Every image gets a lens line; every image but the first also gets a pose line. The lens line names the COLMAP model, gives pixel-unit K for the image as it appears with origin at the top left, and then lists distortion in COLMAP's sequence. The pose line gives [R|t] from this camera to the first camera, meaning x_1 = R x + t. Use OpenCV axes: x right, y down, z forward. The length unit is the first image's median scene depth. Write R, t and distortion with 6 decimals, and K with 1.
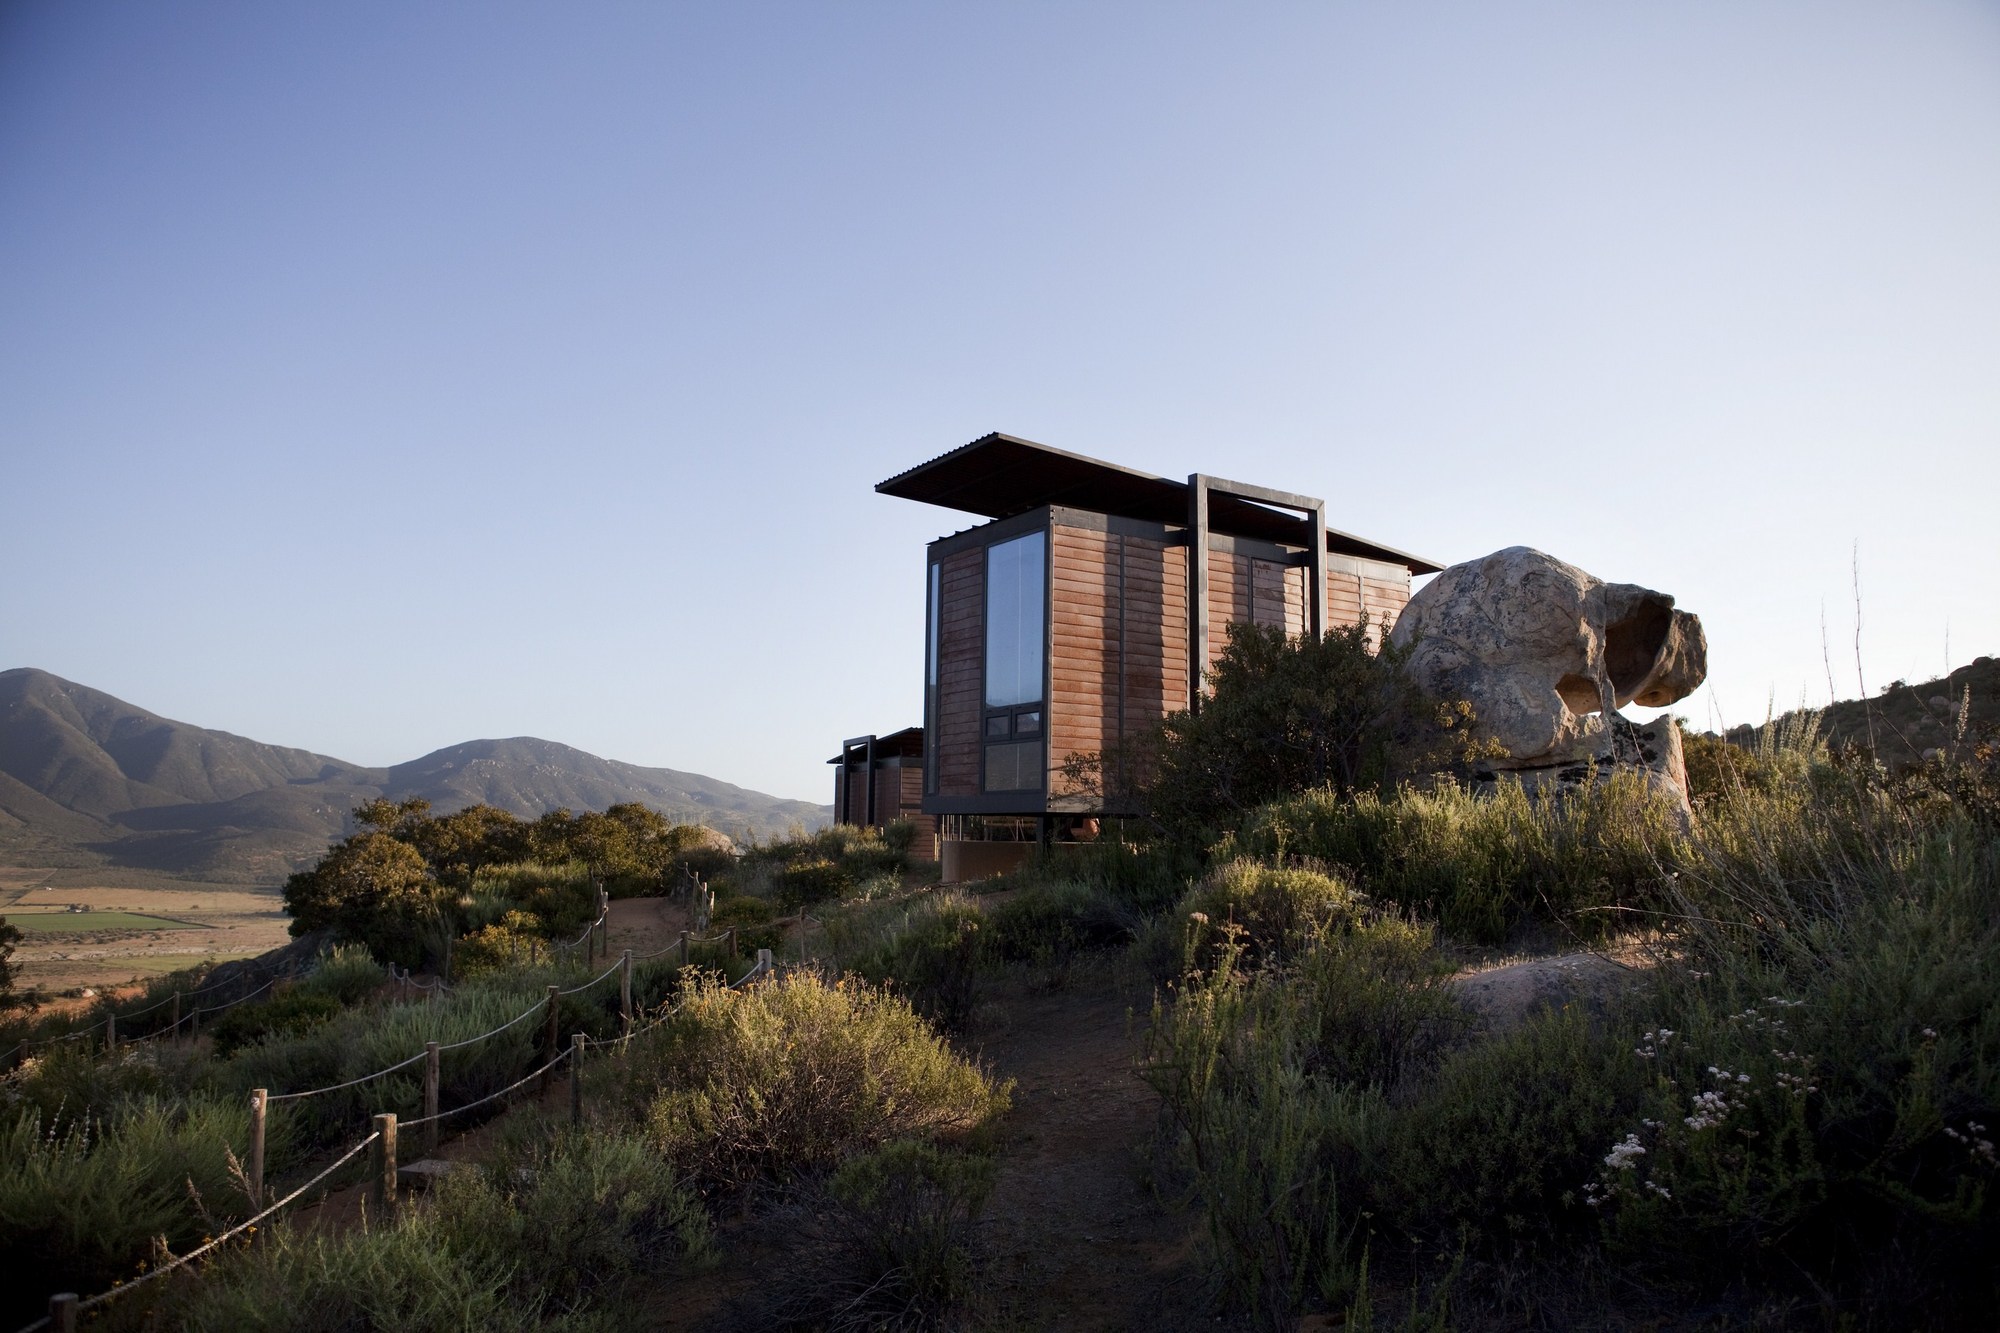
lens RADIAL K [[1432.6, 0, 988.7], [0, 1432.6, 667.7], [0, 0, 1]] dist [-0.046140, 0.017668]
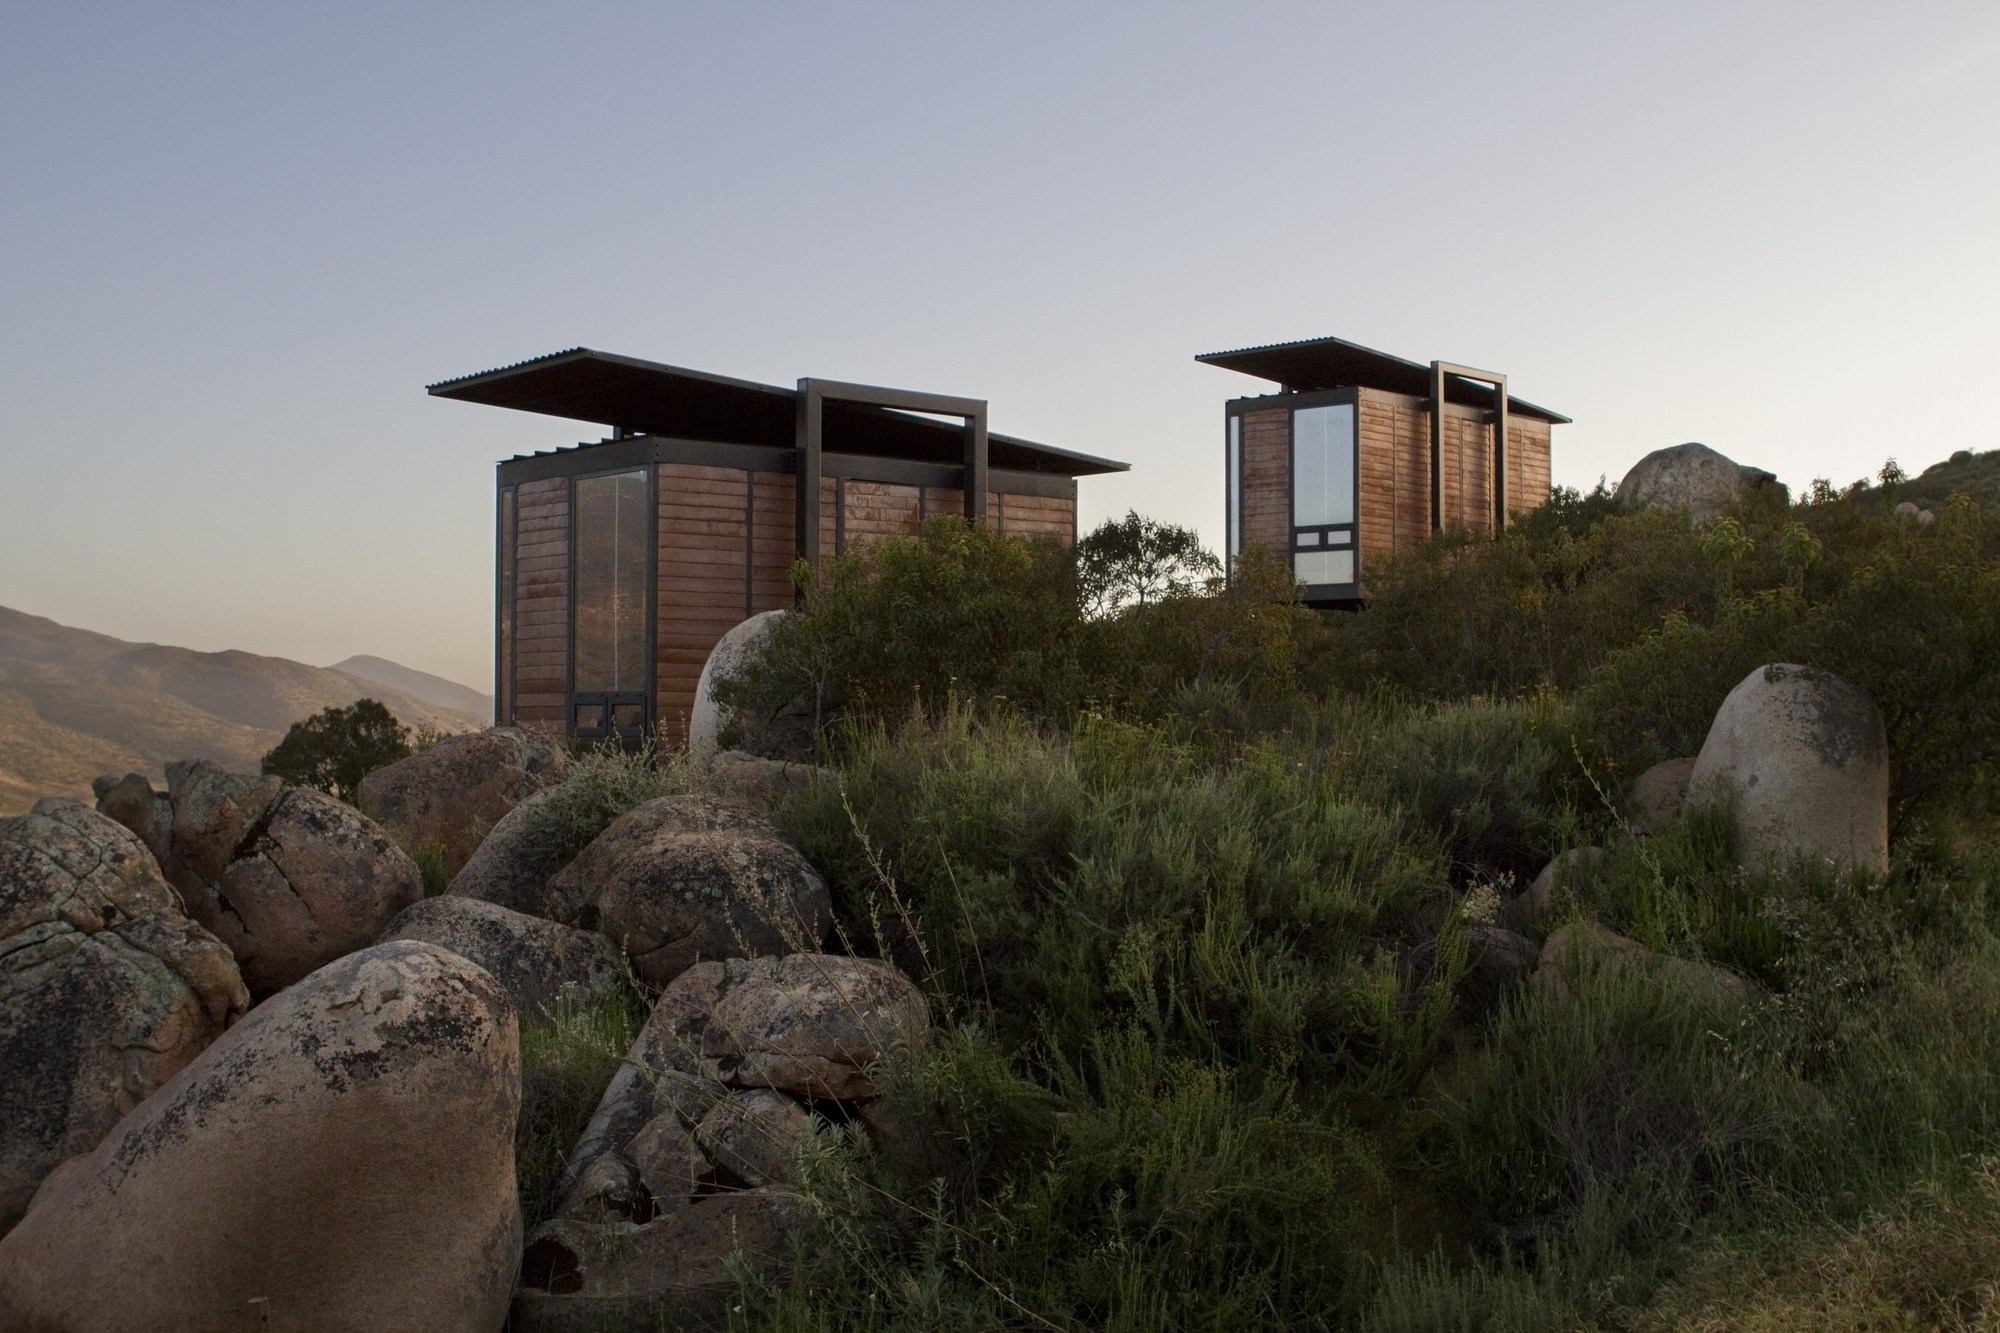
lens RADIAL K [[2329.7, 0, 1000.7], [0, 2329.7, 677.3], [0, 0, 1]] dist [-0.048016, 0.000000]
pose [[0.975698, -0.004631, 0.219069, -0.725039], [-0.018631, 0.994403, 0.104001, -0.052073], [-0.218325, -0.105555, 0.970151, -1.079565]]
